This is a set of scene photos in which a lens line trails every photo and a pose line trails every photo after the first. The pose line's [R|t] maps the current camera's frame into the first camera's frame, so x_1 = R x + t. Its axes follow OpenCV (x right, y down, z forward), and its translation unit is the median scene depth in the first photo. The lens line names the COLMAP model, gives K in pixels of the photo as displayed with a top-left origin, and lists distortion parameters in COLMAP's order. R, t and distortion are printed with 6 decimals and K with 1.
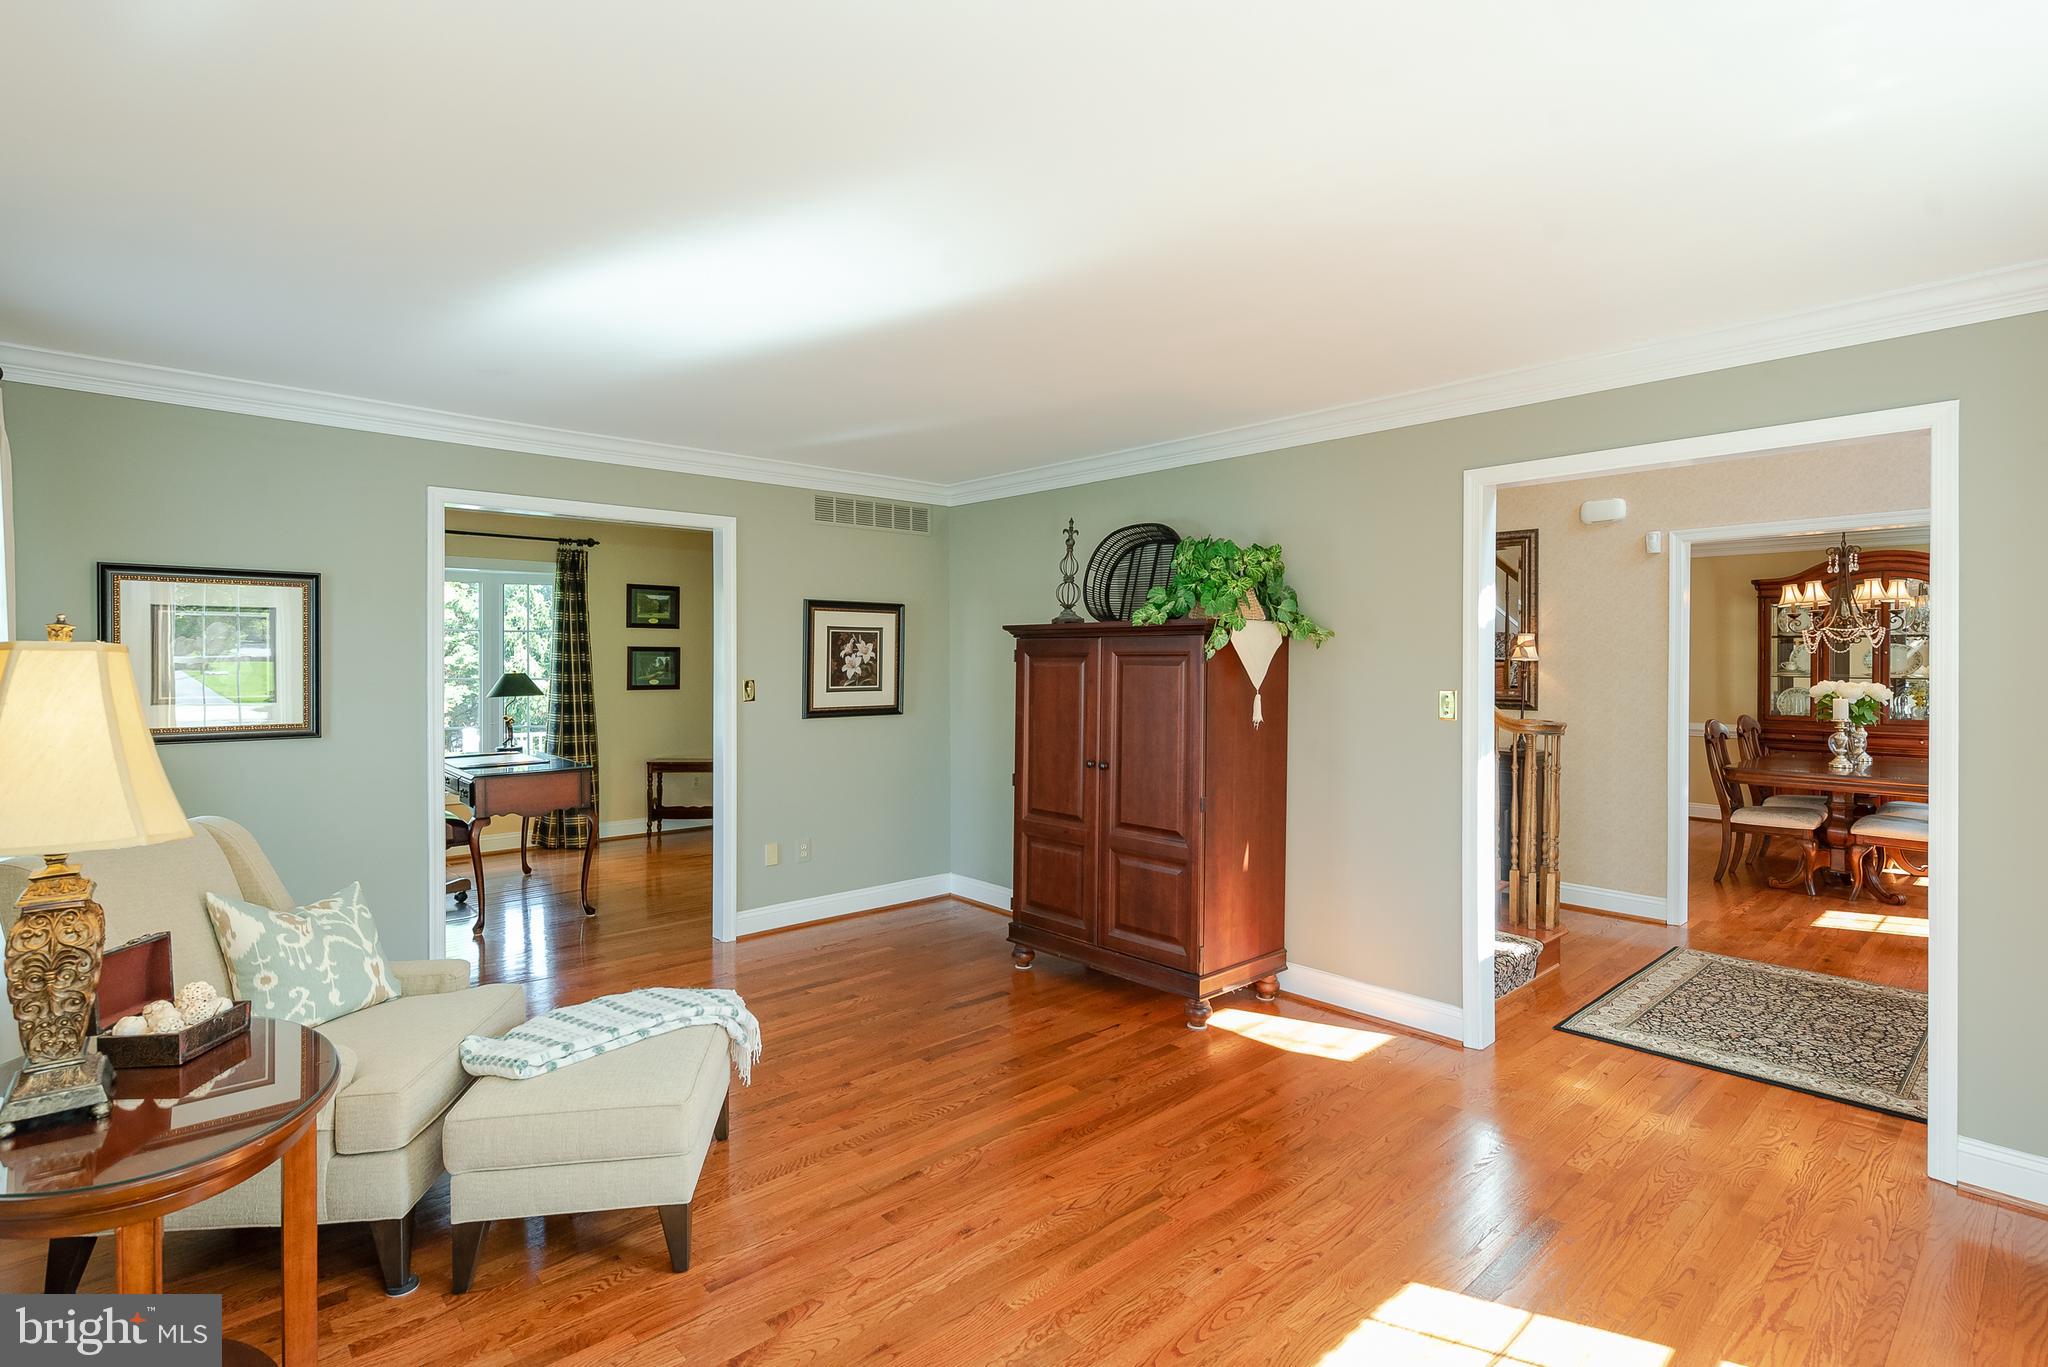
lens RADIAL K [[979.0, 0, 996.9], [0, 979.0, 669.1], [0, 0, 1]] dist [0.014983, 0.000669]
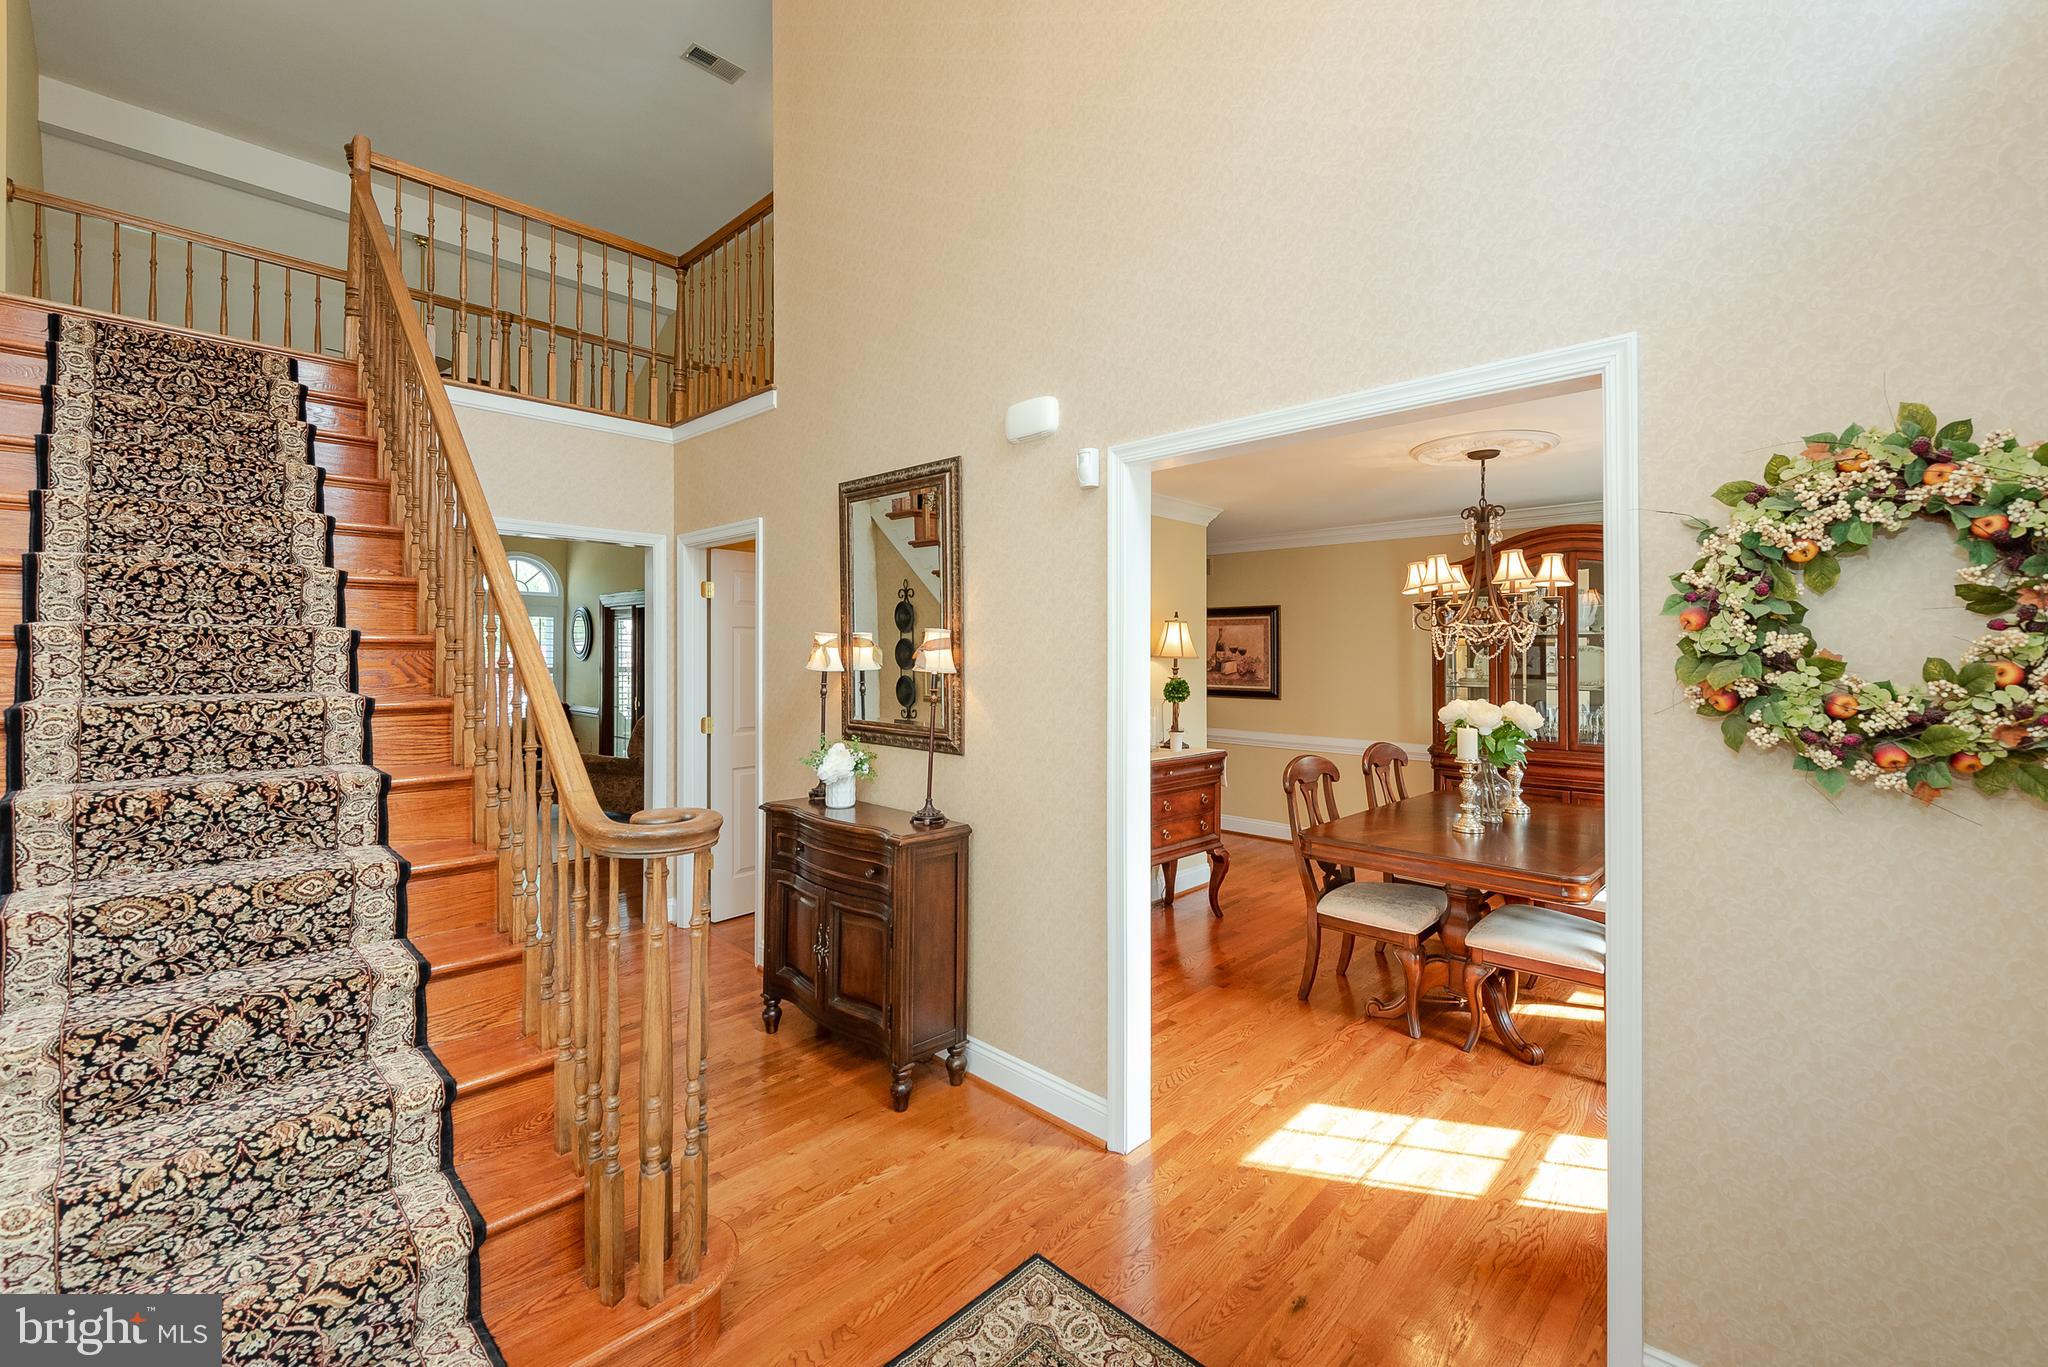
lens RADIAL K [[819.3, 0, 1044.2], [0, 819.3, 642.5], [0, 0, 1]] dist [0.009870, -0.005033]
pose [[0.997418, 0.005256, 0.071616, 0.540386], [-0.003376, 0.999647, -0.026347, -0.013669], [-0.071730, 0.026037, 0.997084, 0.473995]]
